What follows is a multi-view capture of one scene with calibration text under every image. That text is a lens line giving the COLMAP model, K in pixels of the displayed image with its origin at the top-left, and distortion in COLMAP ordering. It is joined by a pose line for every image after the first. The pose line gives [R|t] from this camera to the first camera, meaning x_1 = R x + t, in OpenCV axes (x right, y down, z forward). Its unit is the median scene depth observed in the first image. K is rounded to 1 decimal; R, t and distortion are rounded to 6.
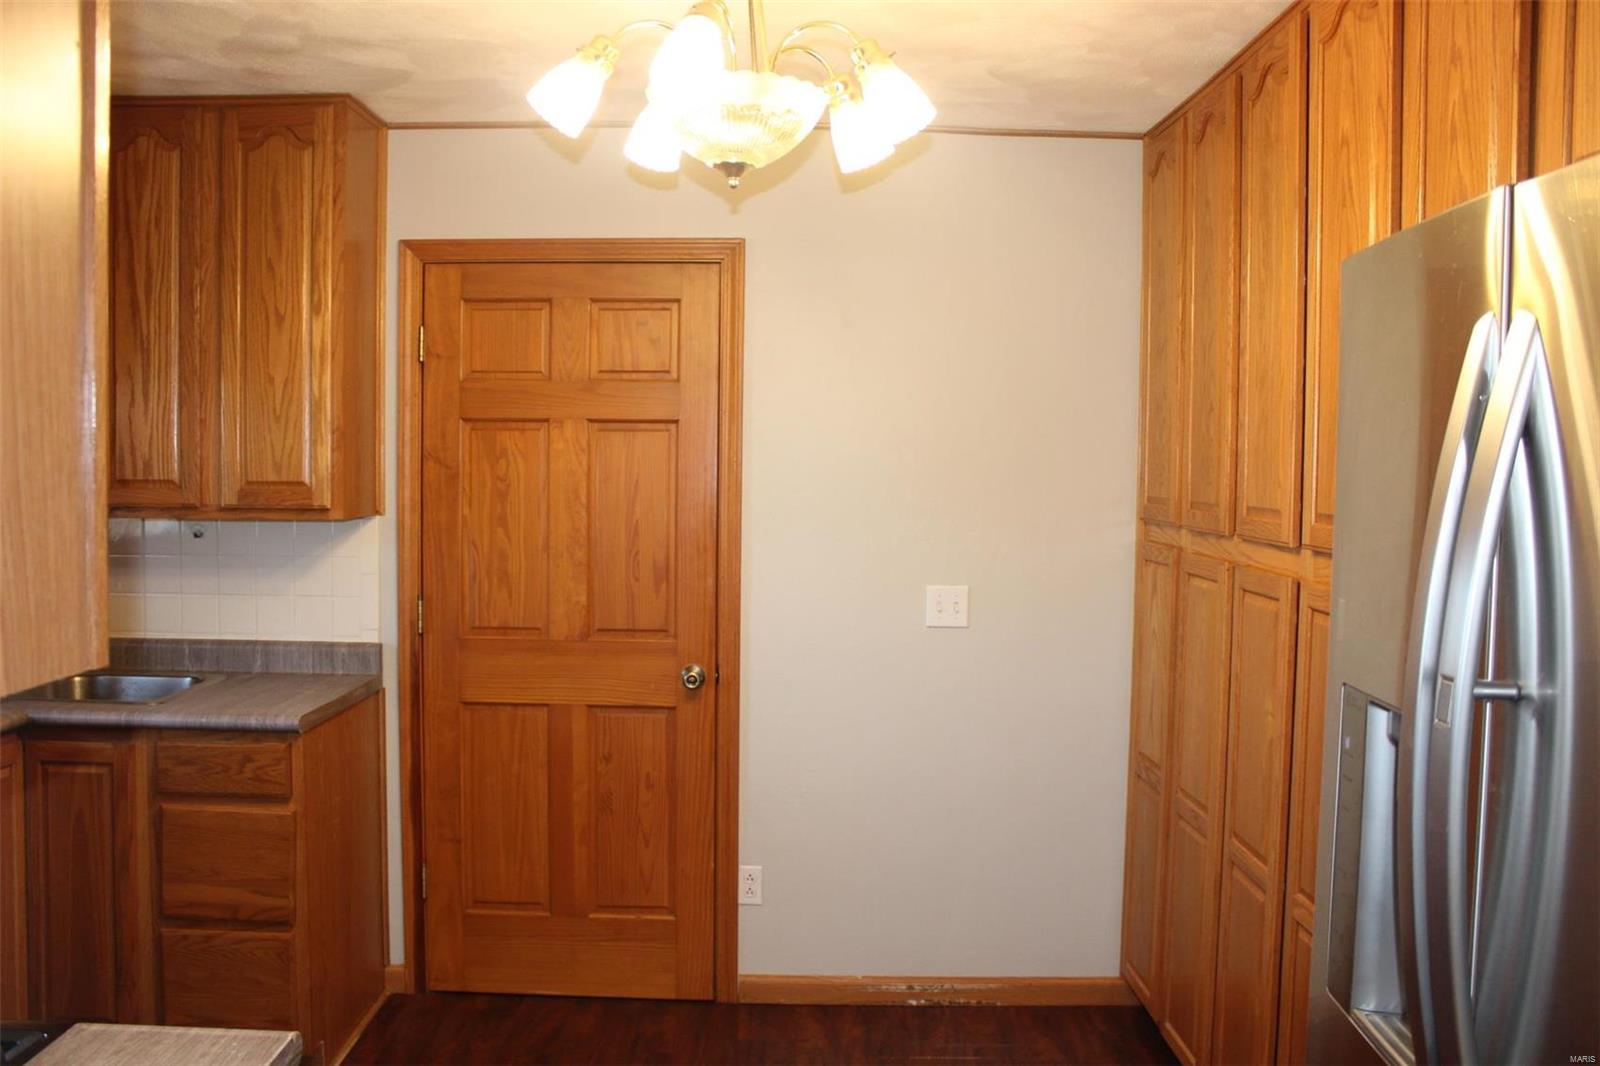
lens RADIAL K [[1324.5, 0, 800.2], [0, 1324.5, 532.7], [0, 0, 1]] dist [-0.149701, 0.116476]
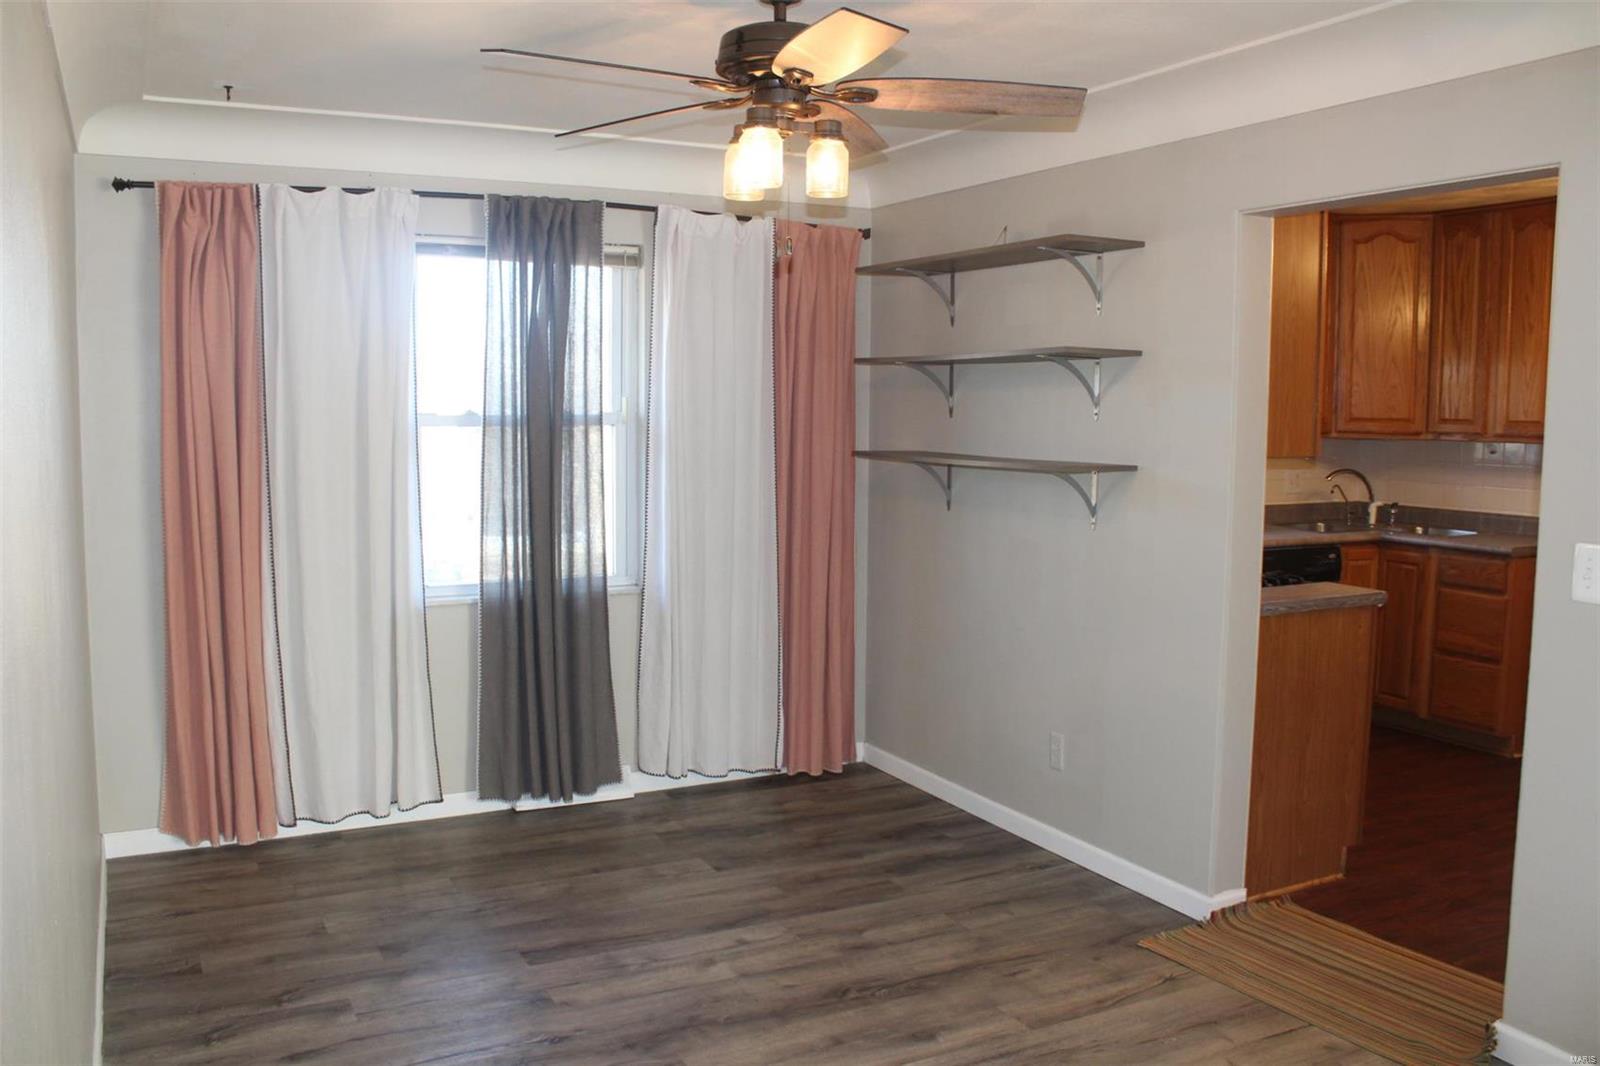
lens RADIAL K [[1324.5, 0, 806.7], [0, 1324.5, 539.2], [0, 0, 1]] dist [-0.149701, 0.116476]
pose [[0.471852, 0.079851, -0.878055, 0.731238], [-0.039070, 0.996806, 0.069654, 0.041605], [0.880812, 0.001439, 0.473464, -0.742158]]
